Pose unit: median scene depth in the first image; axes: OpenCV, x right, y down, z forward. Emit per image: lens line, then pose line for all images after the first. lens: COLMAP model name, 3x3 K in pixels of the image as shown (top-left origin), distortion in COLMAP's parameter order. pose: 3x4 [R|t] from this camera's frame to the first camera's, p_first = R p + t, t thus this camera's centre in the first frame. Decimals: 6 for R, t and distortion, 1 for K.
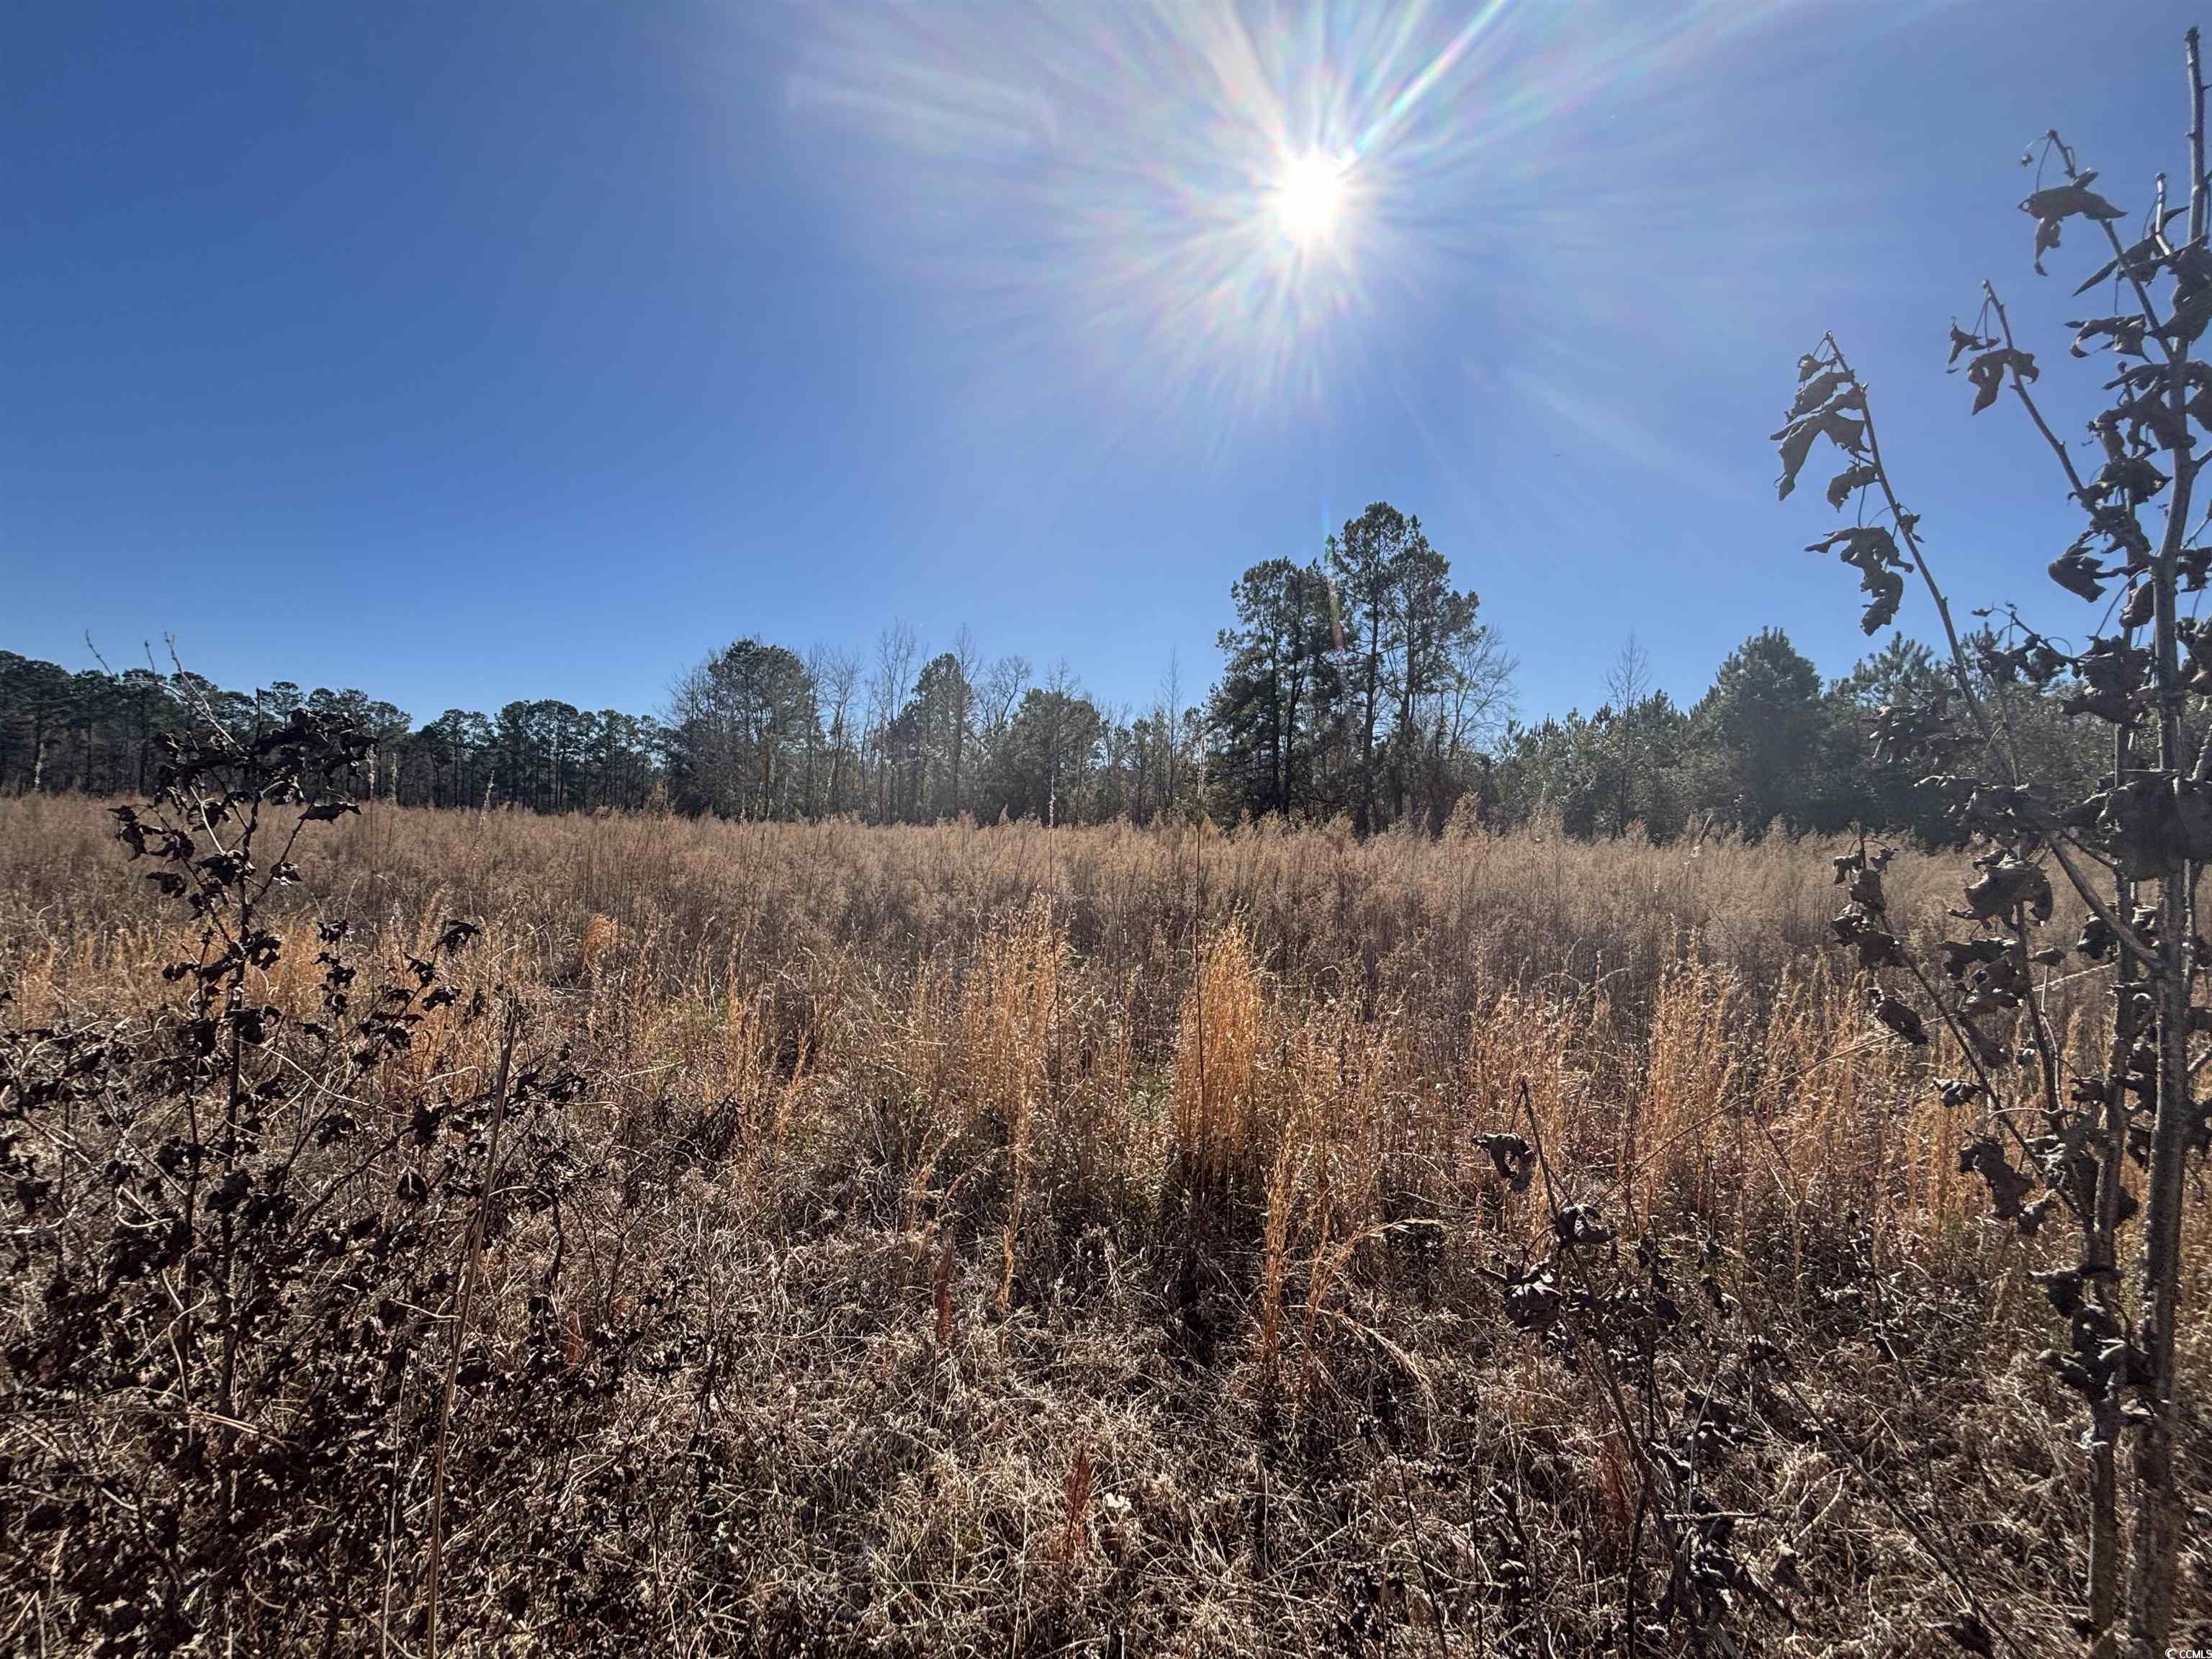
lens RADIAL K [[894.1, 0, 1104.7], [0, 894.1, 823.7], [0, 0, 1]] dist [-0.000749, 0.000530]
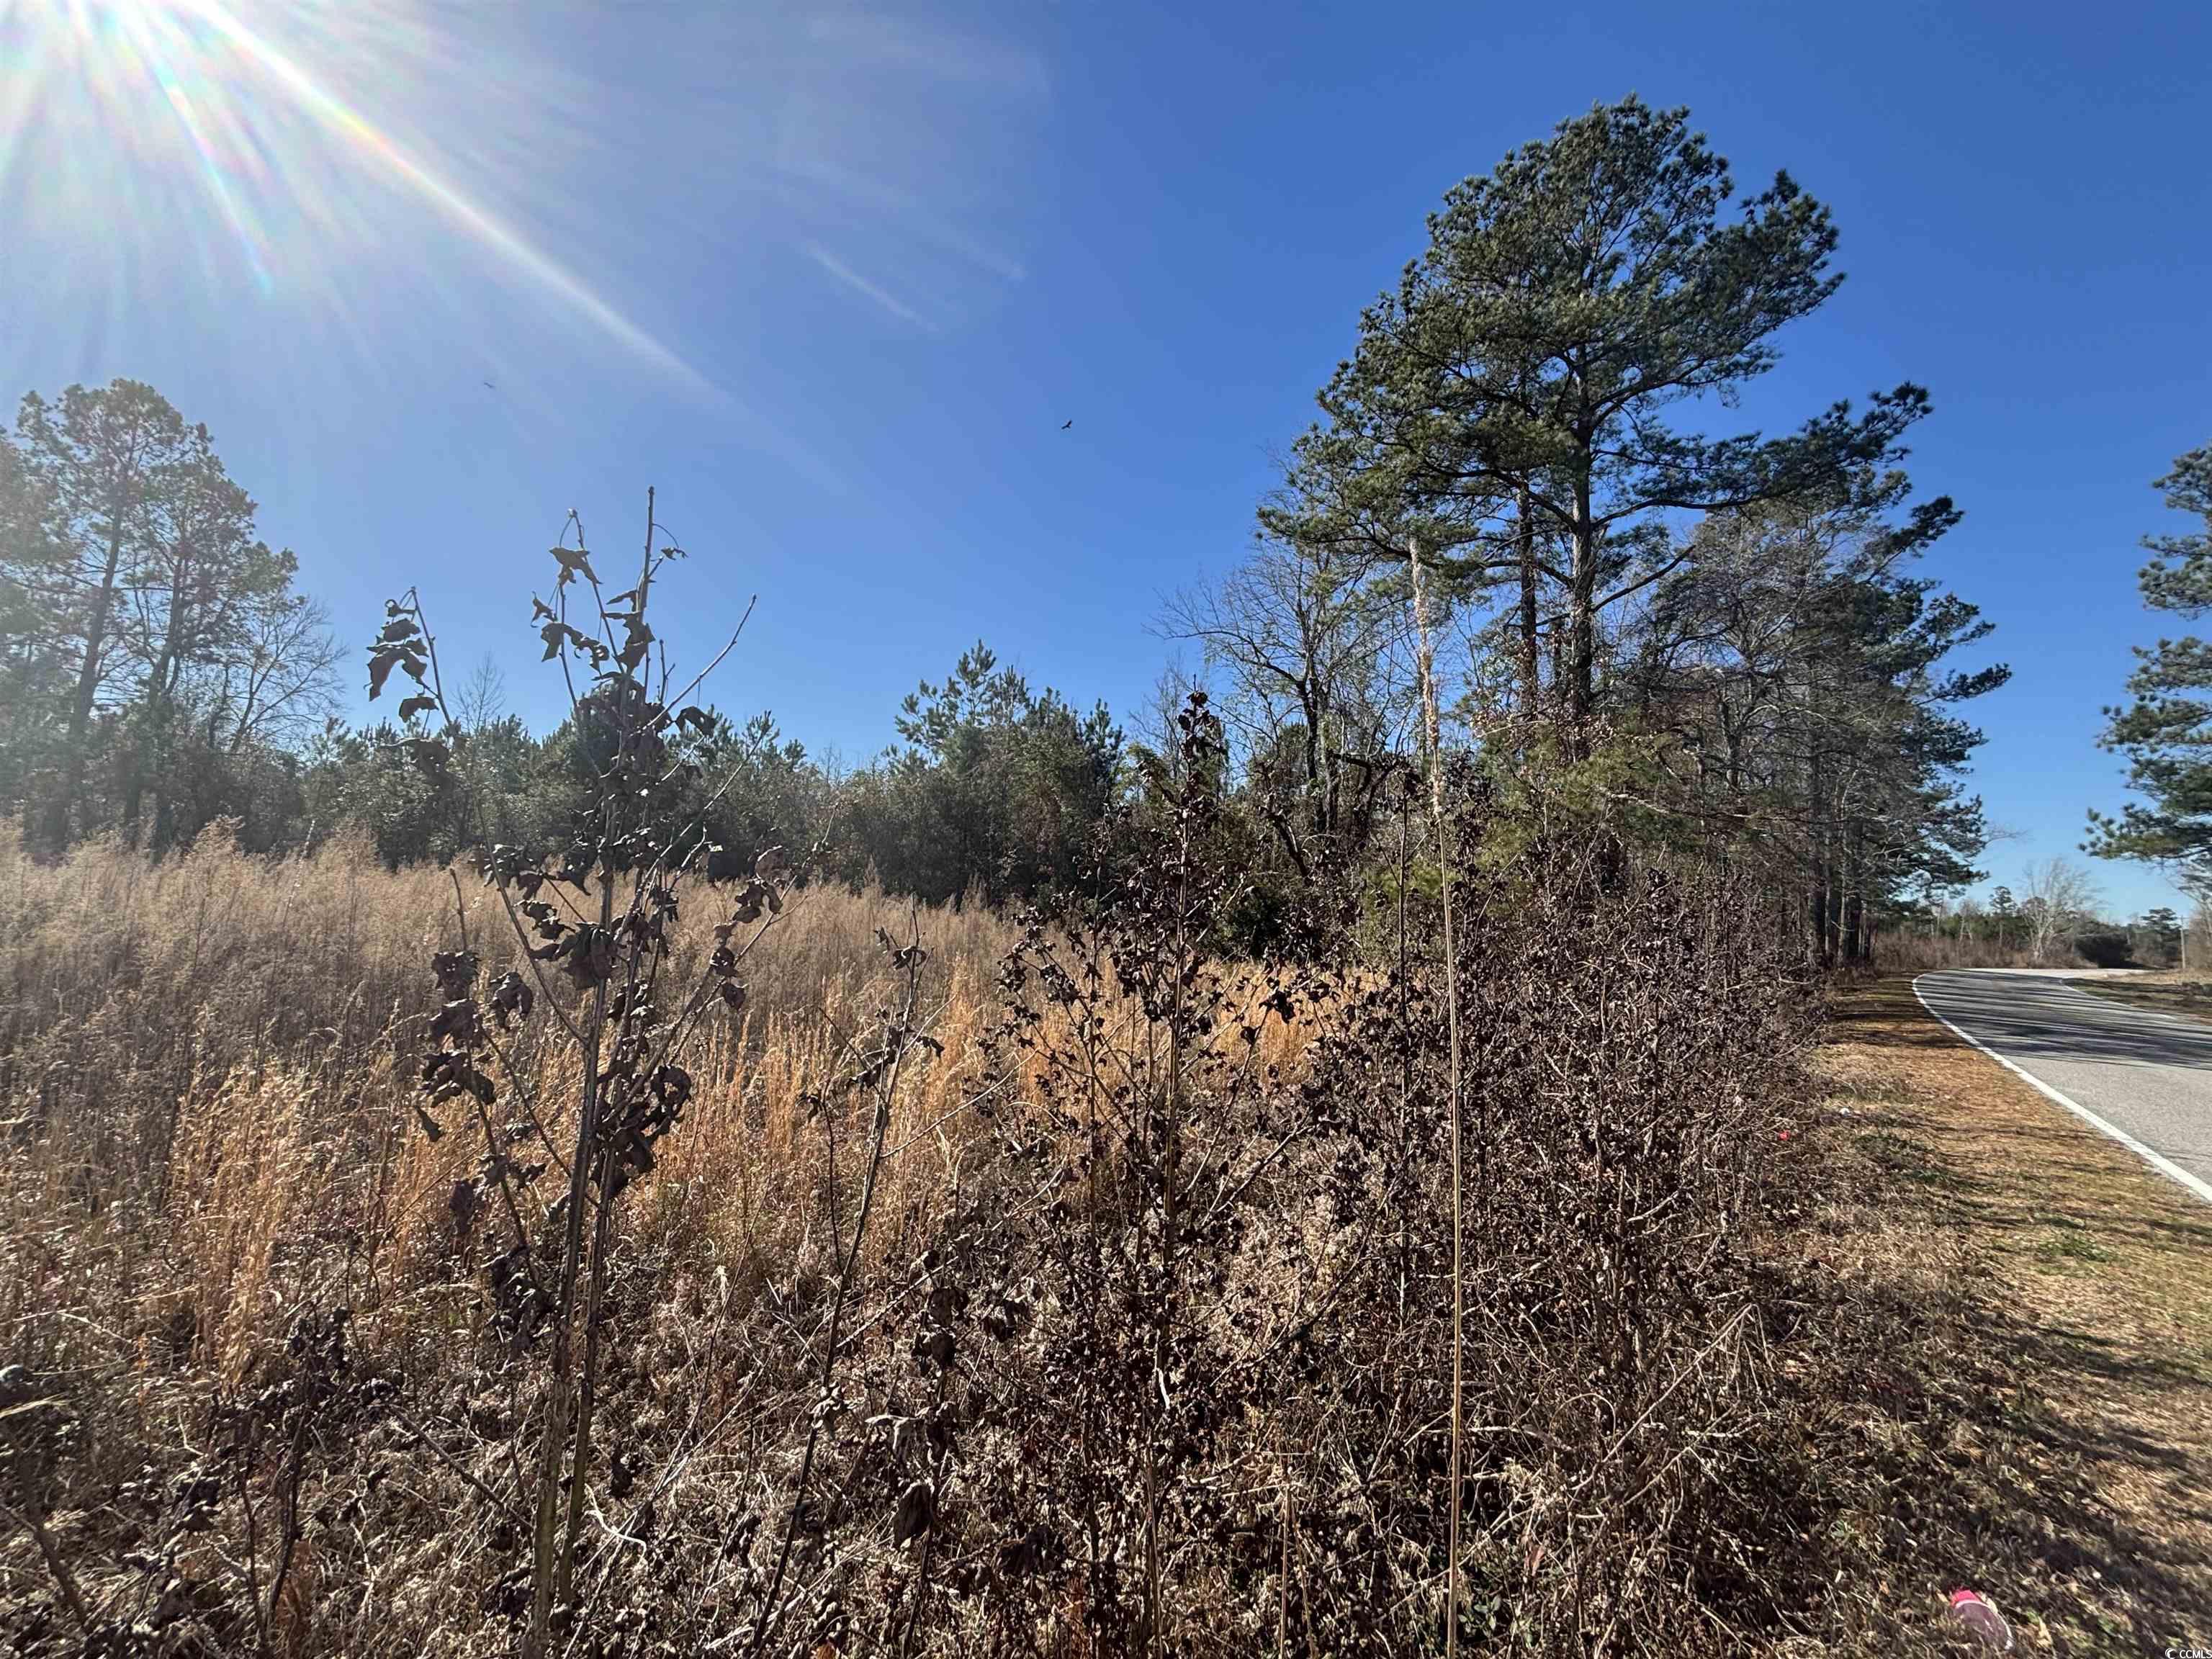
lens RADIAL K [[894.1, 0, 1102.2], [0, 894.1, 831.9], [0, 0, 1]] dist [-0.000749, 0.000530]
pose [[0.414462, 0.067271, 0.907577, 0.005480], [-0.050445, 0.997429, -0.050894, -0.015620], [-0.908668, -0.024690, 0.416790, -0.042778]]
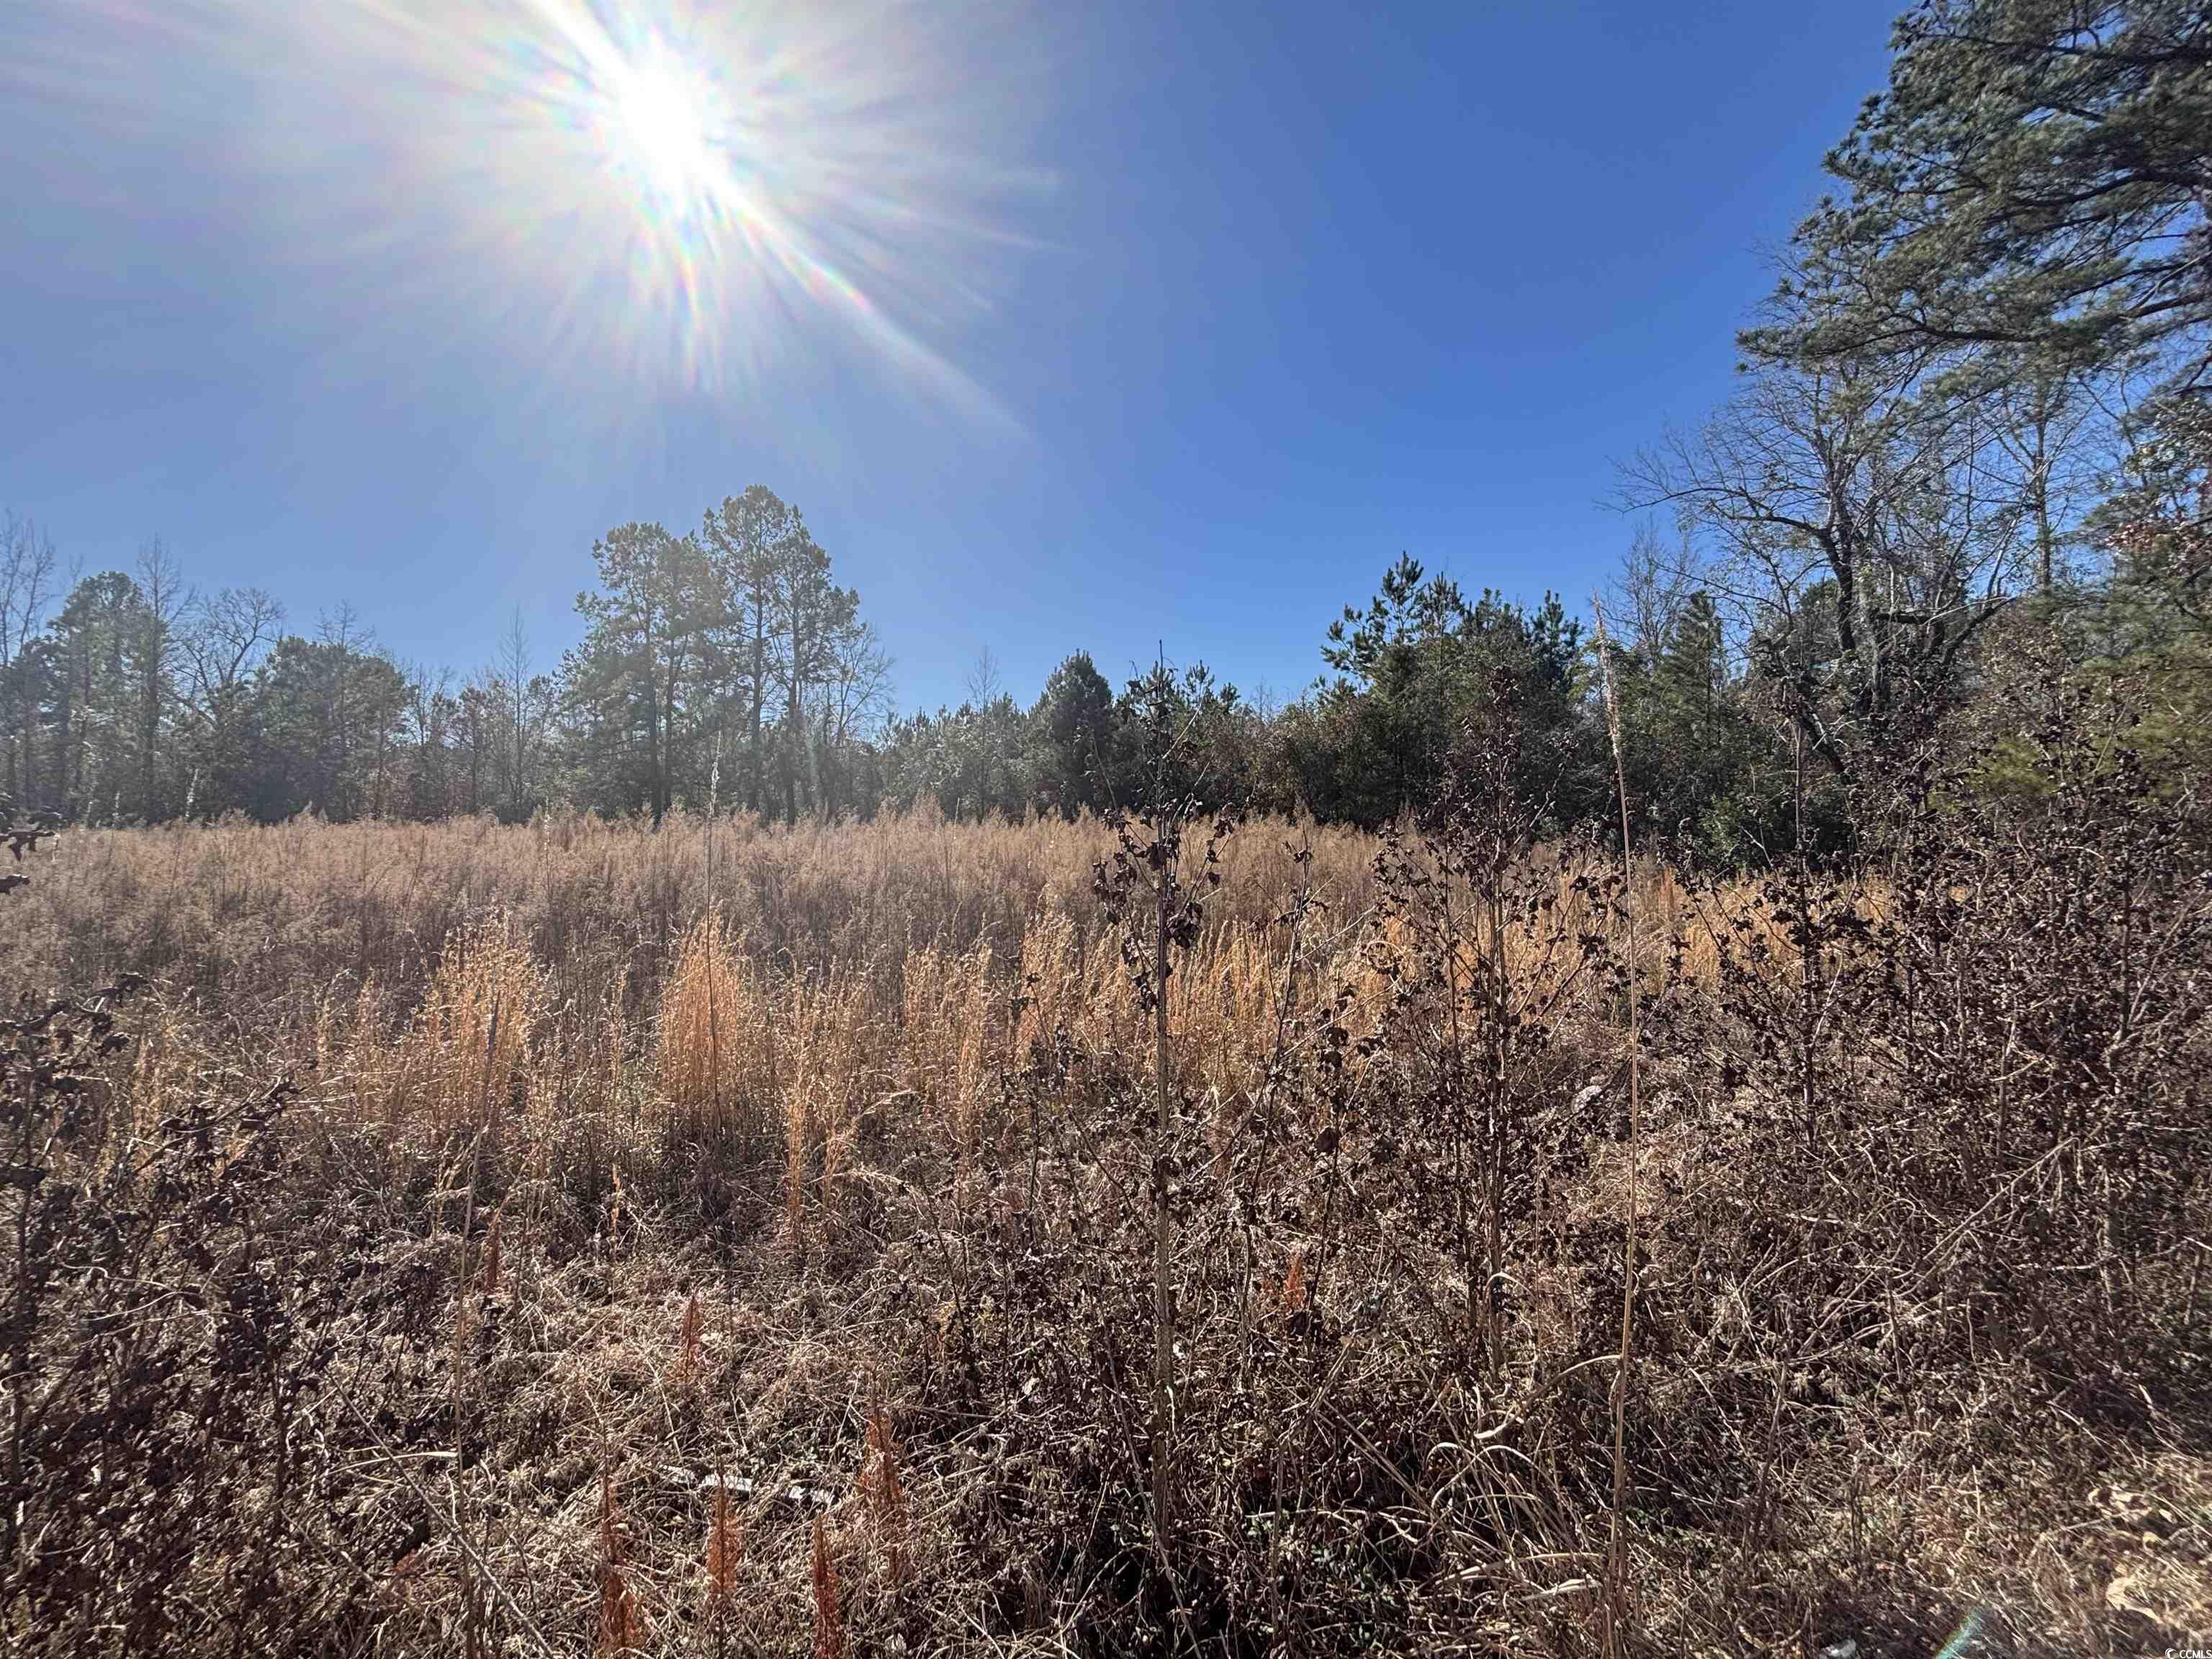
lens RADIAL K [[894.1, 0, 1103.8], [0, 894.1, 832.5], [0, 0, 1]] dist [-0.000749, 0.000530]
pose [[0.787789, -0.037620, 0.614795, -0.104795], [0.019275, 0.999150, 0.036440, -0.019799], [-0.615643, -0.016857, 0.787845, -0.146790]]
